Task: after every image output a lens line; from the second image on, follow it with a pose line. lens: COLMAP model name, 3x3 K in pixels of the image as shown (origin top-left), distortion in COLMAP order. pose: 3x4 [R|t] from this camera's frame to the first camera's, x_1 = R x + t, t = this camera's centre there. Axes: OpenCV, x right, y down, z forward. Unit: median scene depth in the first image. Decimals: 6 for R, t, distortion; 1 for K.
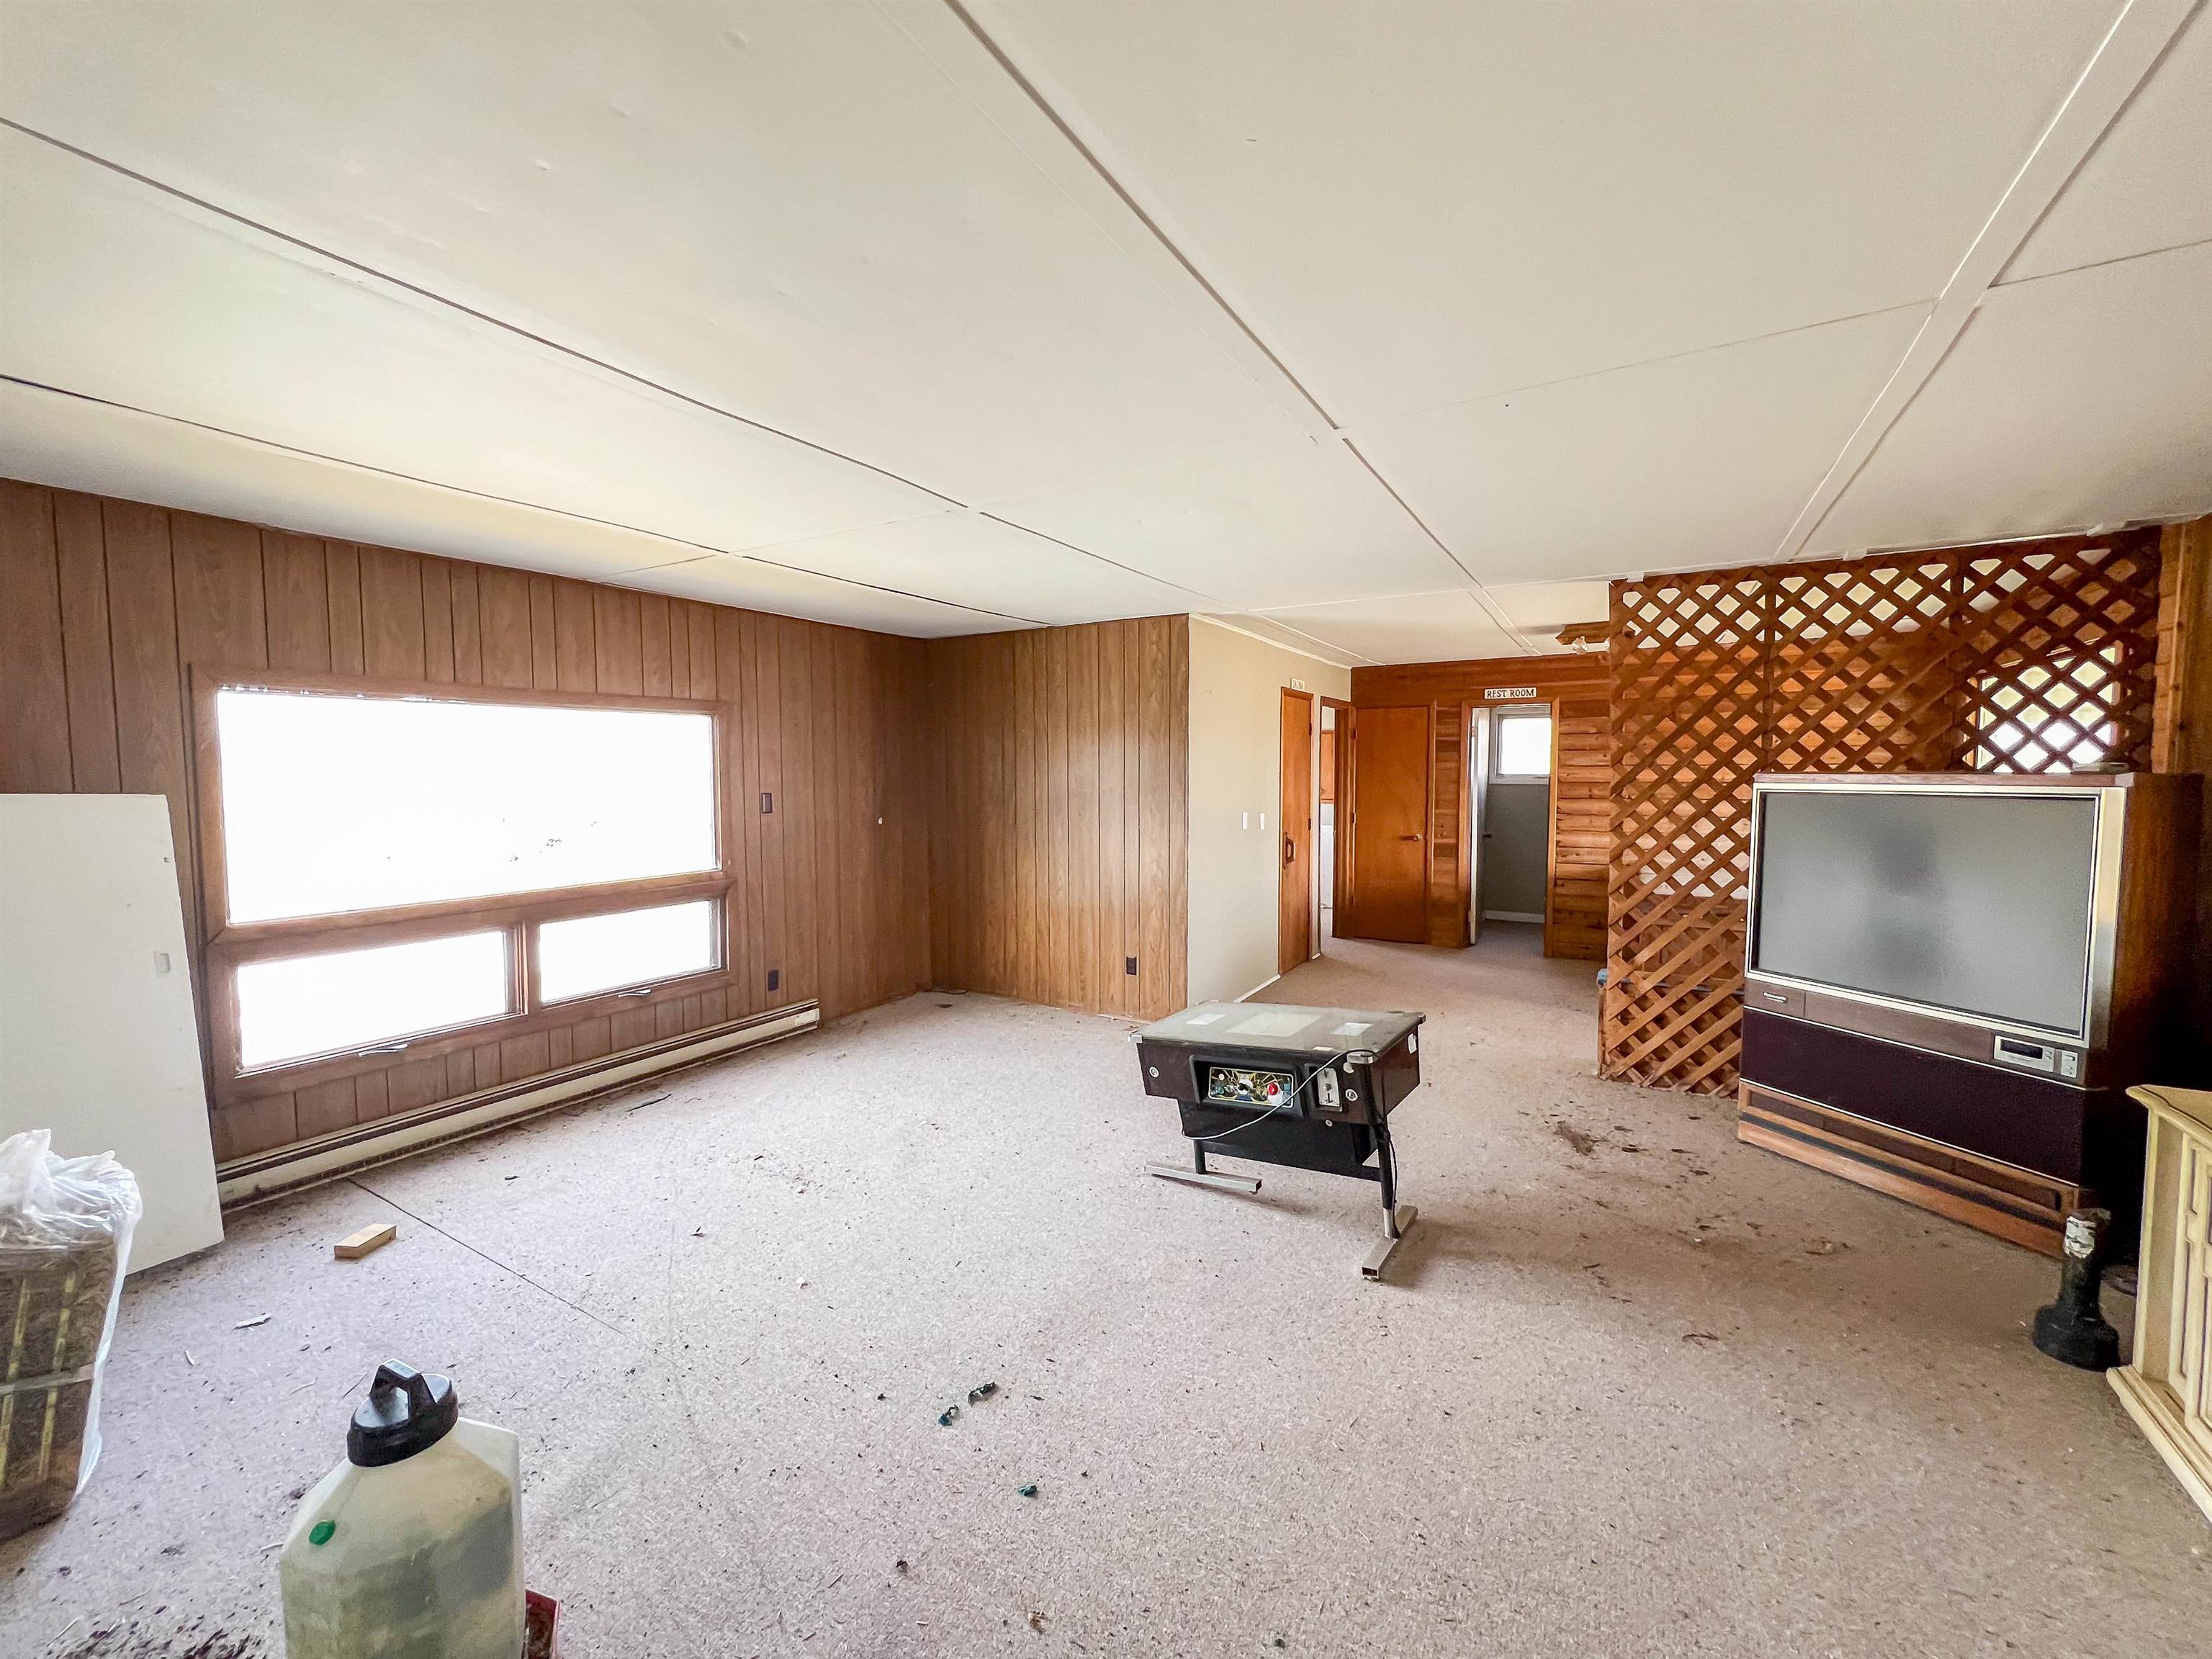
lens RADIAL K [[898.7, 0, 1101.3], [0, 898.7, 826.0], [0, 0, 1]] dist [-0.001475, -0.000082]
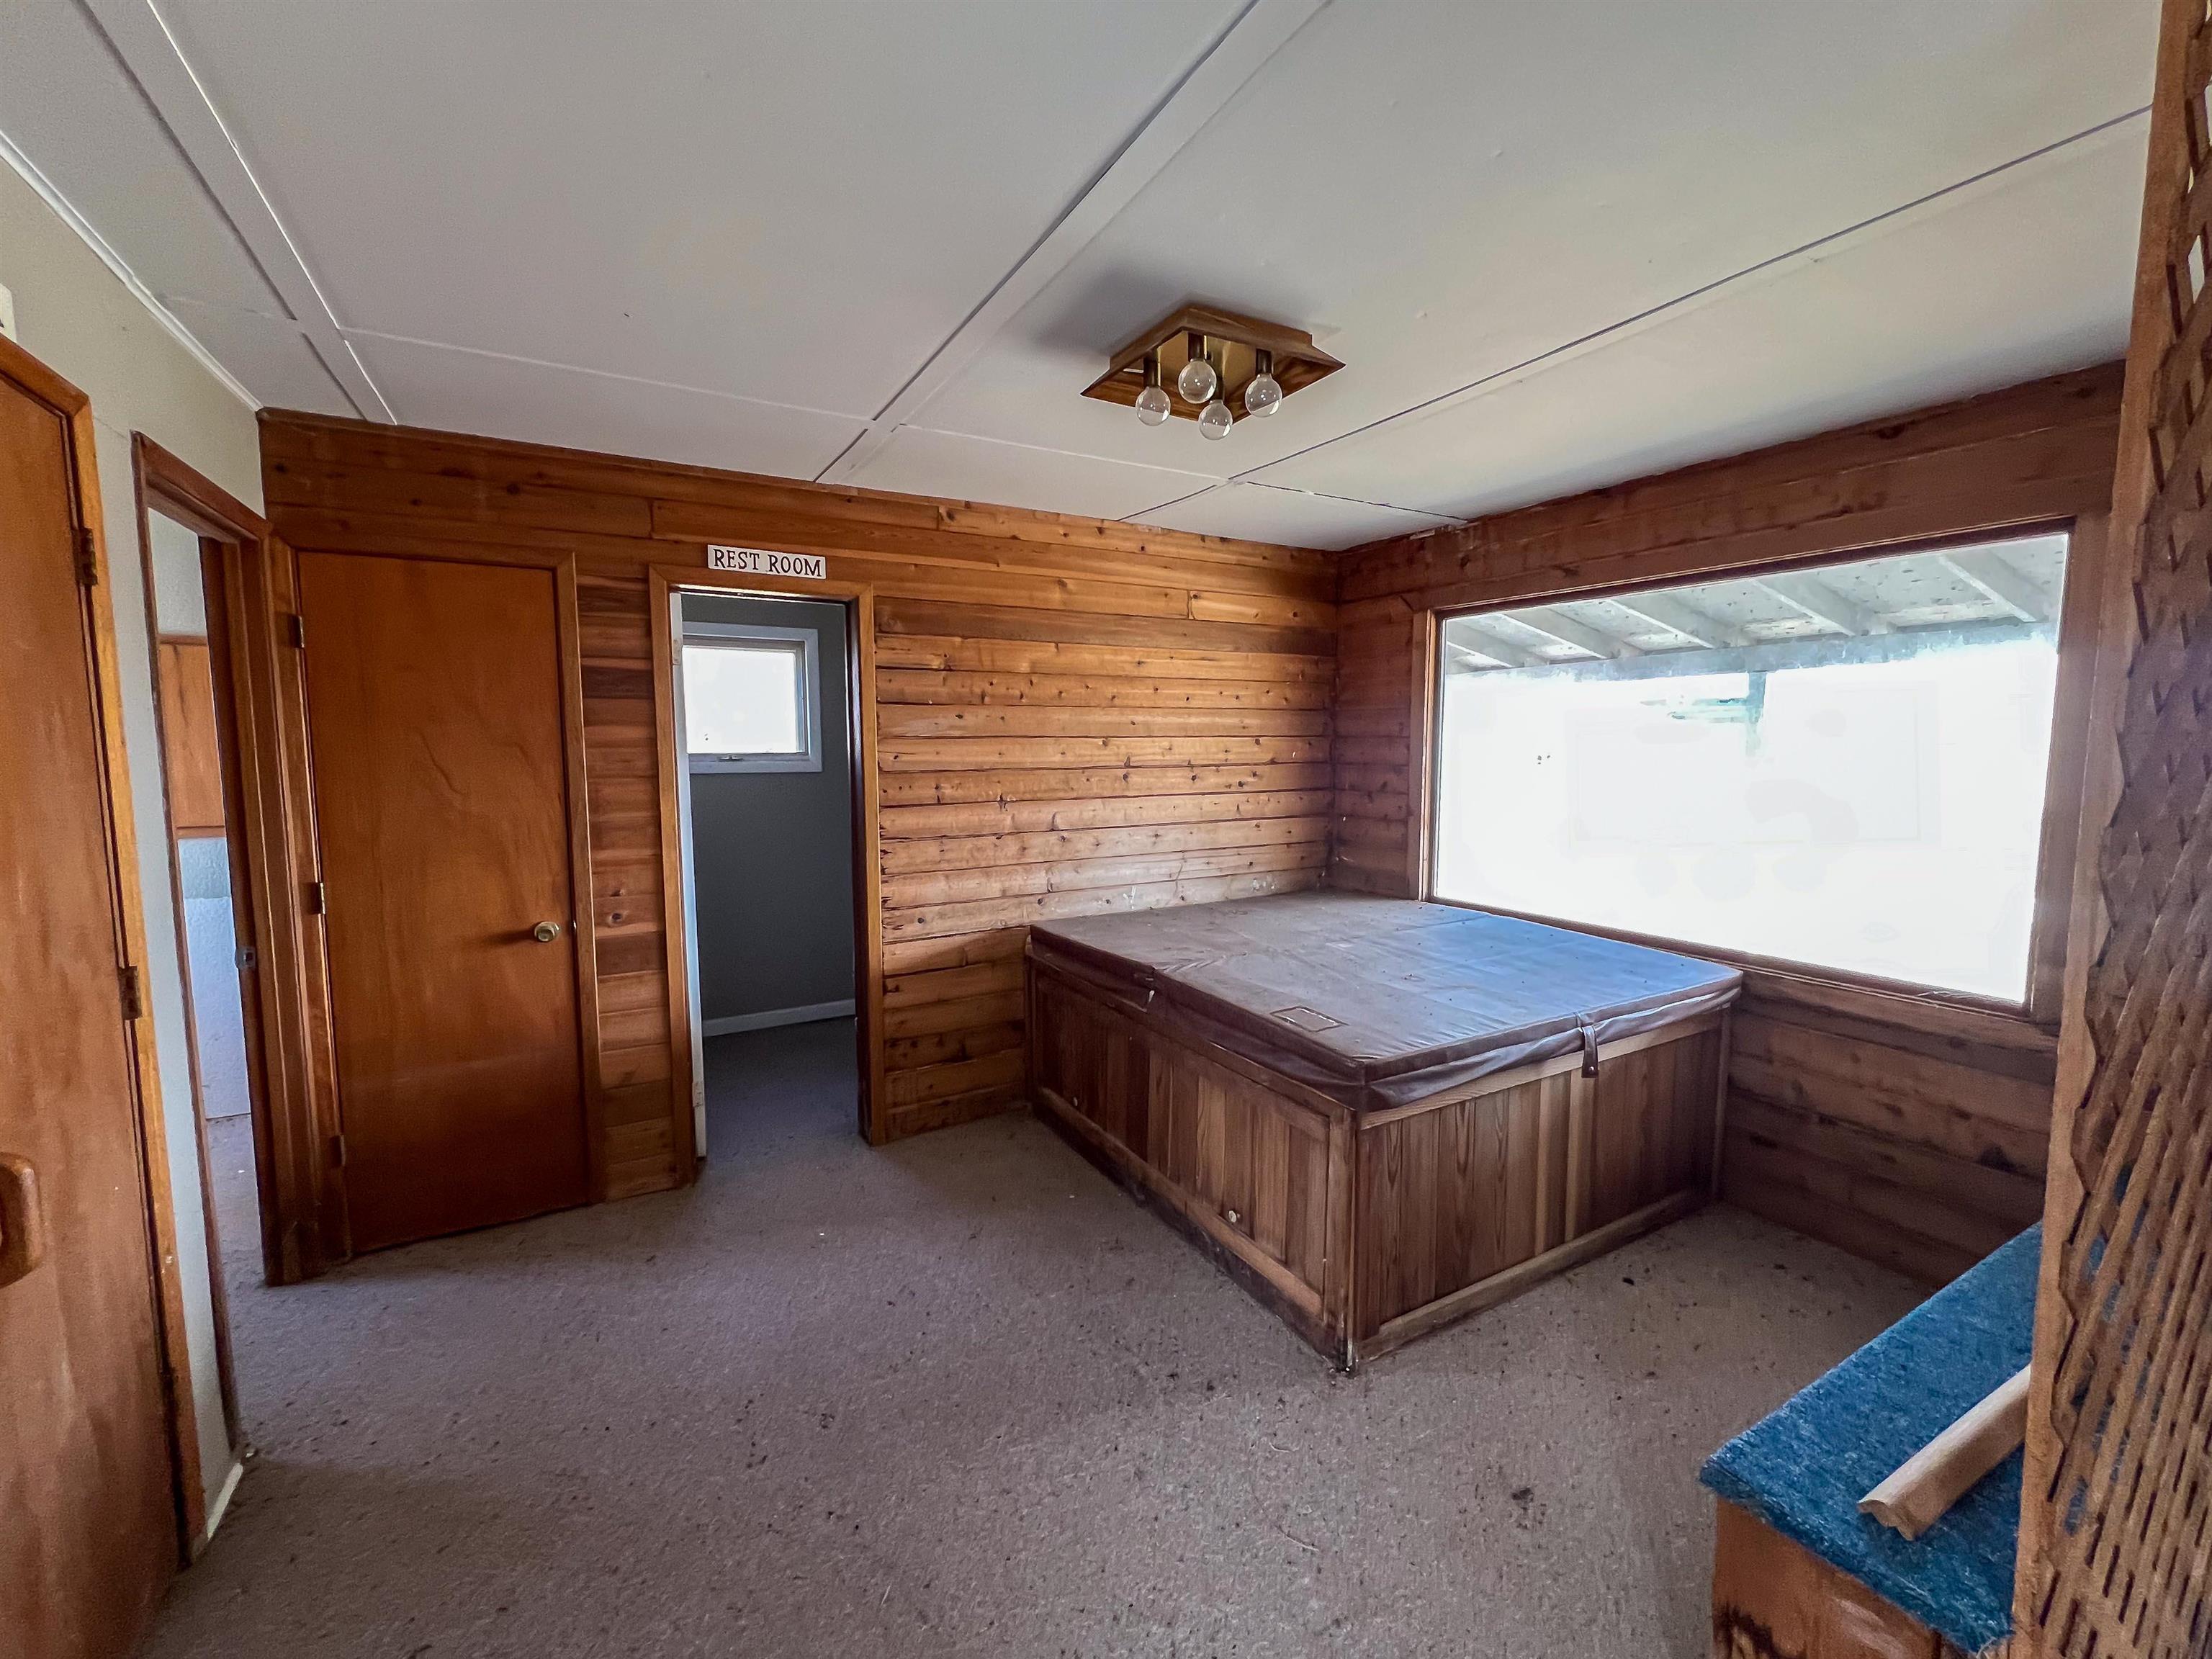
lens RADIAL K [[898.7, 0, 1099.8], [0, 898.7, 822.0], [0, 0, 1]] dist [-0.001475, -0.000082]
pose [[0.513548, -0.076922, 0.854606, 0.160326], [0.052266, 0.996929, 0.058325, -0.041675], [-0.856467, 0.014714, 0.515991, 0.625665]]
